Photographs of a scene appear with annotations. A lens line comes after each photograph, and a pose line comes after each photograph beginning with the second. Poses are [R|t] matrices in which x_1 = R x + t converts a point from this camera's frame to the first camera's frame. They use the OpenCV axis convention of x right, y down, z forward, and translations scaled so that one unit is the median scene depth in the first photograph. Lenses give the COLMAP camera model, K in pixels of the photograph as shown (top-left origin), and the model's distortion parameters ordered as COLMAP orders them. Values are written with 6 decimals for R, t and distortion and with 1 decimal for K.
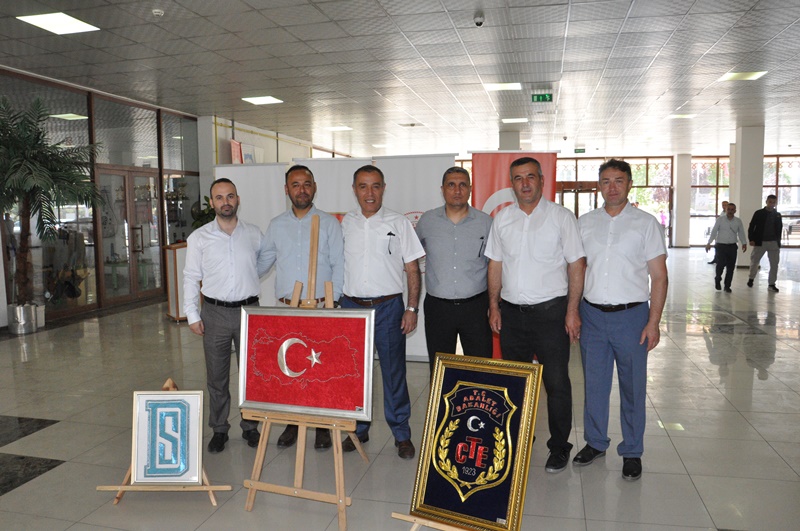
lens RADIAL K [[625.3, 0, 400.0], [0, 625.3, 265.5], [0, 0, 1]] dist [-0.124104, 0.094471]
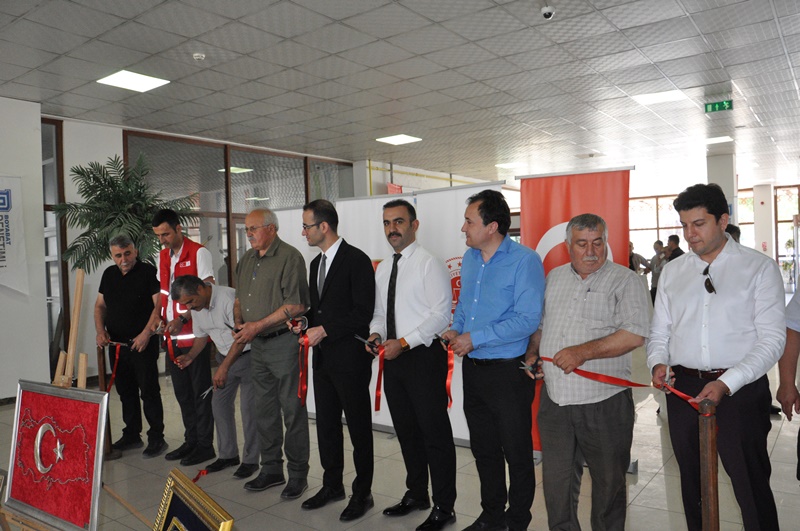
lens RADIAL K [[642.5, 0, 400.7], [0, 642.5, 271.7], [0, 0, 1]] dist [-0.134569, 0.100059]
pose [[0.920441, -0.012255, -0.390690, 0.286270], [-0.012213, 0.998119, -0.060079, -0.018098], [0.390691, 0.060071, 0.918560, 0.229382]]
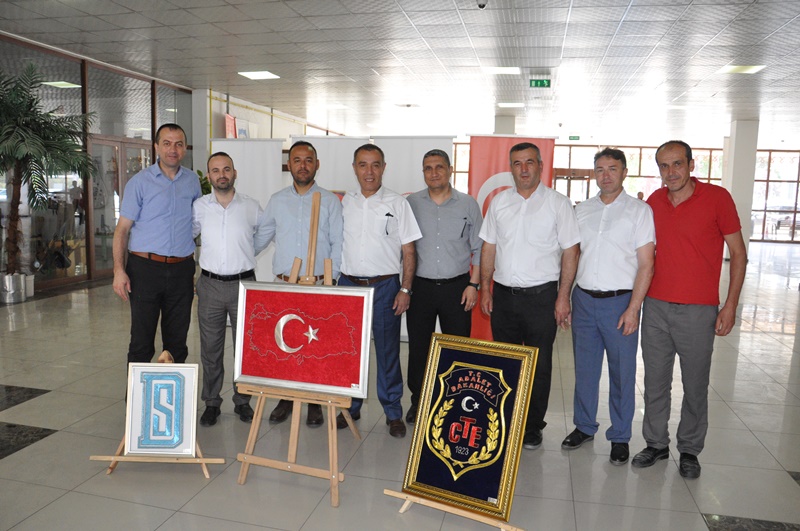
lens RADIAL K [[625.3, 0, 400.0], [0, 625.3, 265.5], [0, 0, 1]] dist [-0.124104, 0.094471]
pose [[0.999290, 0.032796, 0.018540, -0.008851], [-0.033336, 0.999004, 0.029643, 0.001436], [-0.017549, -0.030240, 0.999389, -0.001877]]
